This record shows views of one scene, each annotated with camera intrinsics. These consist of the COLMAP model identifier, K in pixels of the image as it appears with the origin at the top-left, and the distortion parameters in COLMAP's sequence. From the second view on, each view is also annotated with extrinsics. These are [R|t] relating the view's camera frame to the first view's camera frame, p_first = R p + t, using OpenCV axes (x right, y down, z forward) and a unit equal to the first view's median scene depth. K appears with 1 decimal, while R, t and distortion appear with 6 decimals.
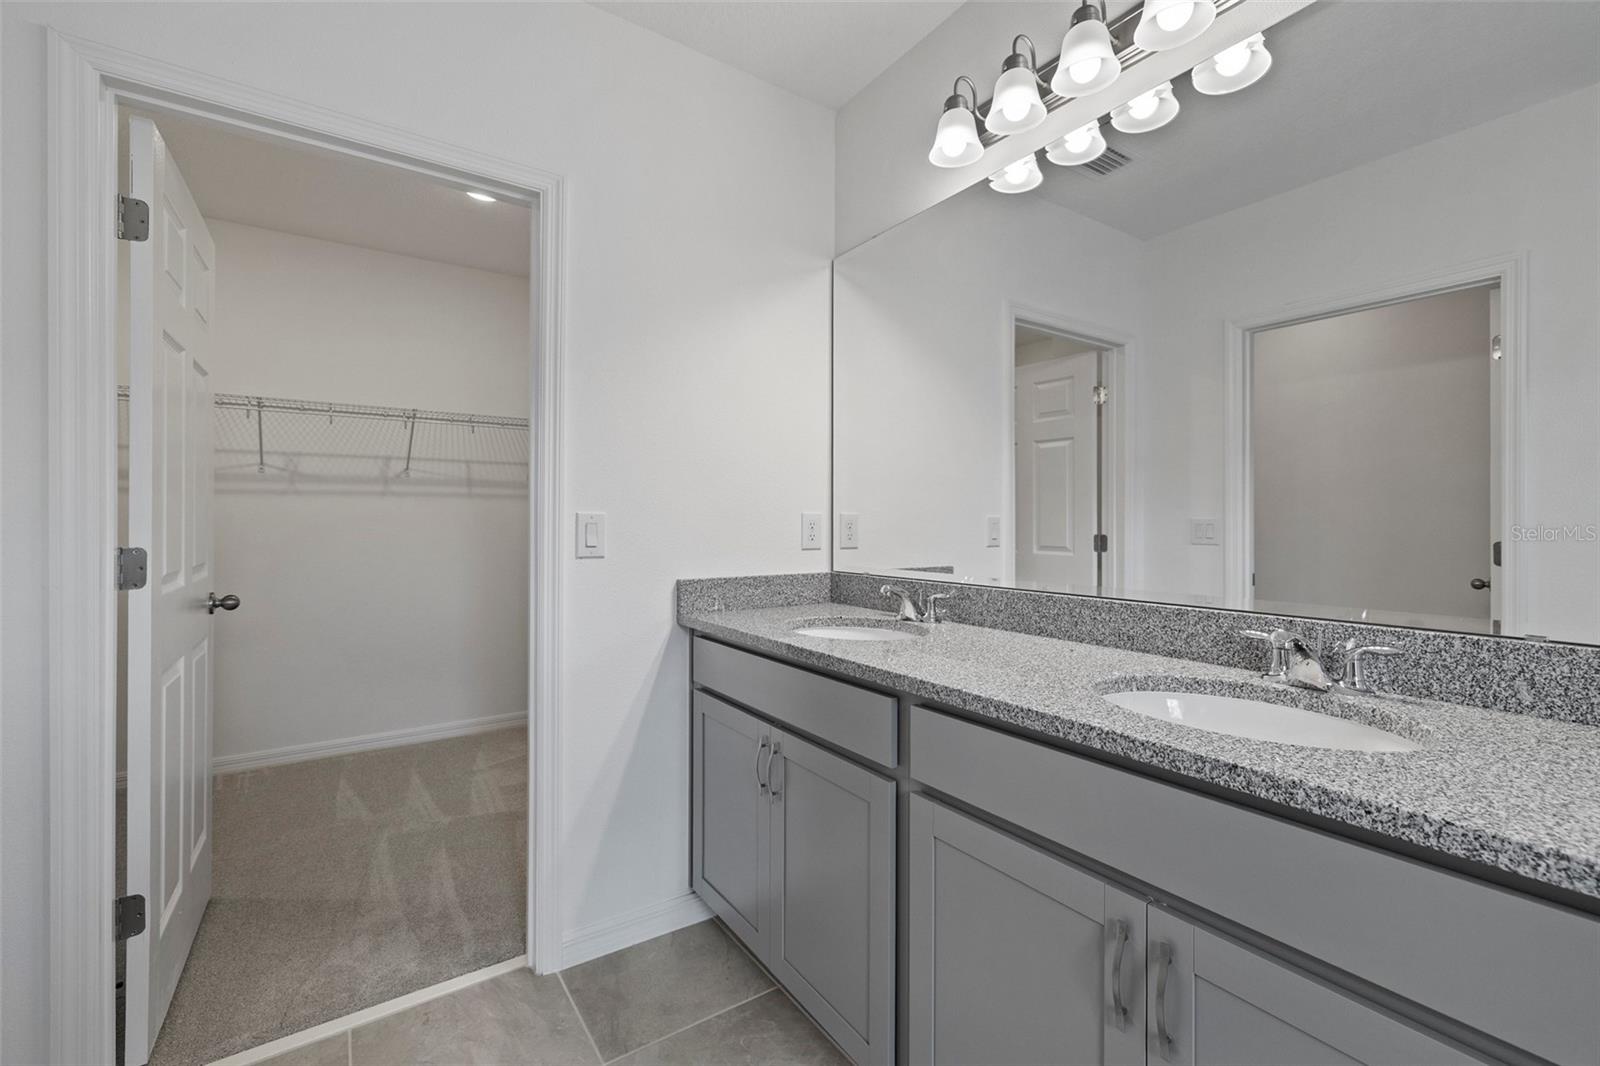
lens RADIAL K [[681.4, 0, 800.6], [0, 681.4, 531.5], [0, 0, 1]] dist [0.003064, 0.000164]
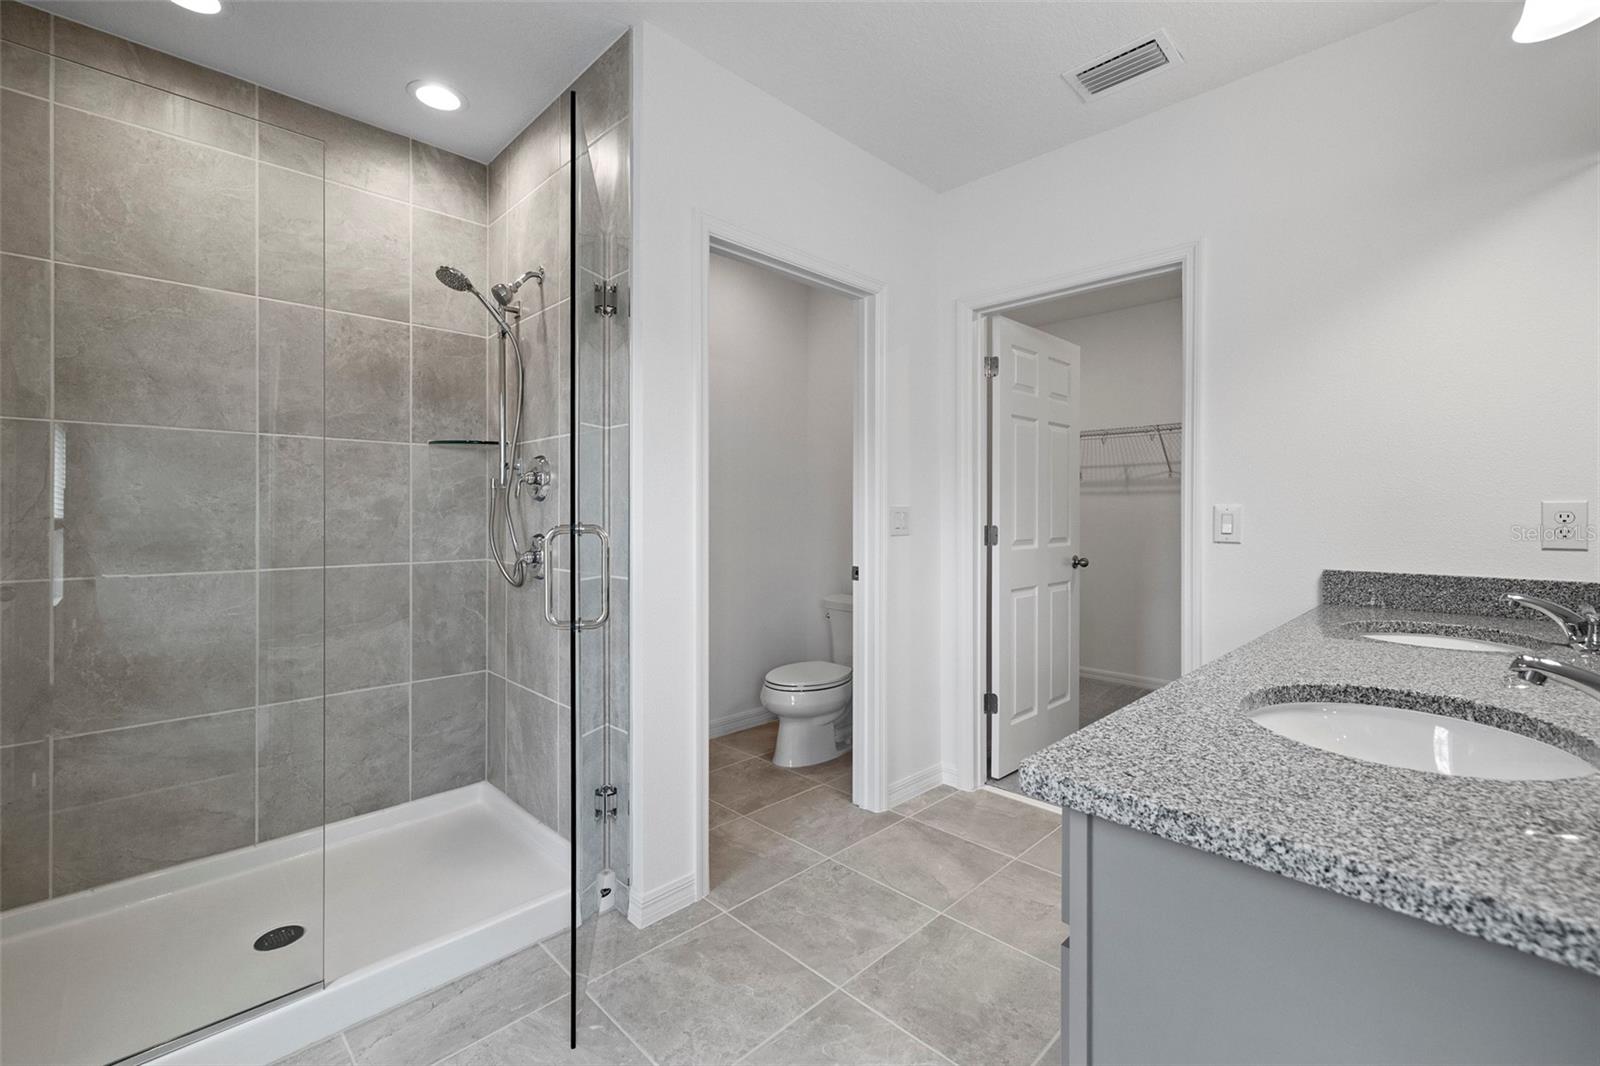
lens RADIAL K [[681.4, 0, 804.1], [0, 681.4, 523.5], [0, 0, 1]] dist [0.003064, 0.000164]
pose [[0.187149, 0.014592, -0.982223, 0.584965], [-0.015521, 0.999809, 0.011896, 0.001462], [0.982209, 0.013019, 0.187340, 0.035325]]
